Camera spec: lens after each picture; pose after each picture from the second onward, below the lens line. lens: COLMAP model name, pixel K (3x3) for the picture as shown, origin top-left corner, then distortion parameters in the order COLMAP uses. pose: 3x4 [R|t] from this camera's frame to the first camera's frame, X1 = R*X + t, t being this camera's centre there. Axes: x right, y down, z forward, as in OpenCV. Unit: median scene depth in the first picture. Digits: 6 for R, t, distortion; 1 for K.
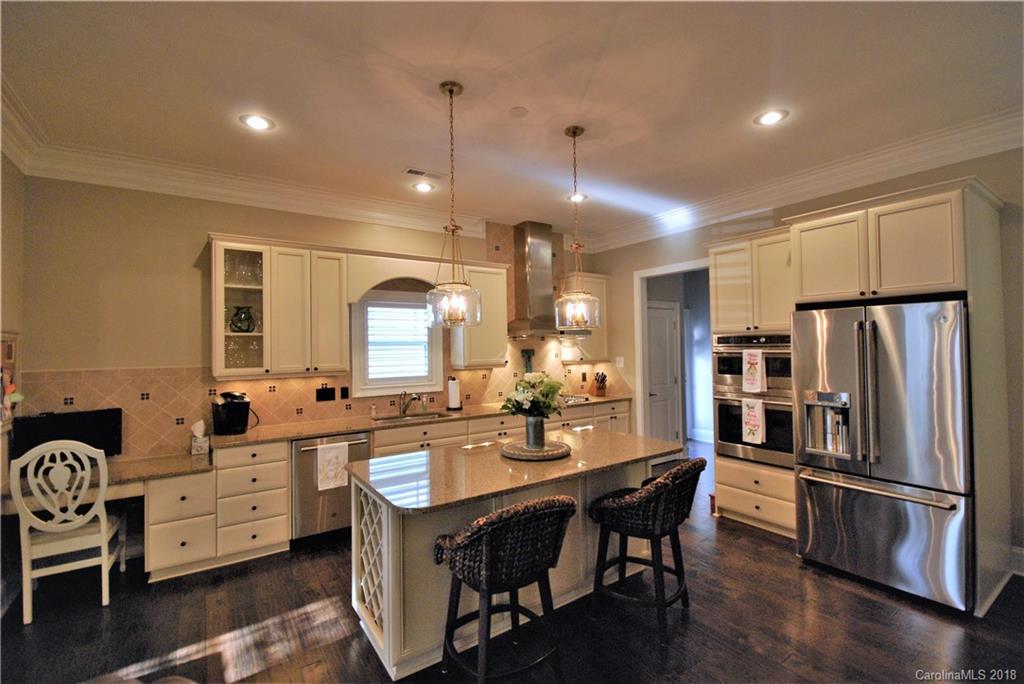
lens RADIAL K [[459.4, 0, 514.4], [0, 459.4, 340.4], [0, 0, 1]] dist [-0.004256, -0.000431]
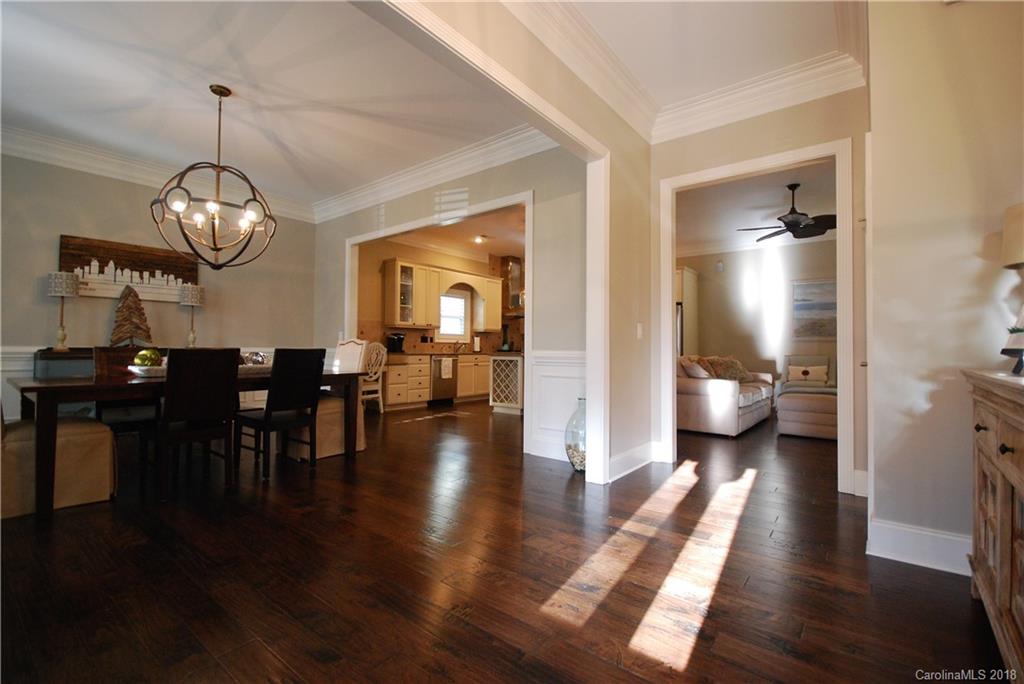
lens RADIAL K [[459.4, 0, 510.8], [0, 459.4, 343.2], [0, 0, 1]] dist [-0.004256, -0.000431]
pose [[0.957973, 0.022914, 0.285941, -0.670333], [-0.022720, 0.999734, -0.003998, 0.143740], [-0.285956, -0.002667, 0.958239, -1.079471]]
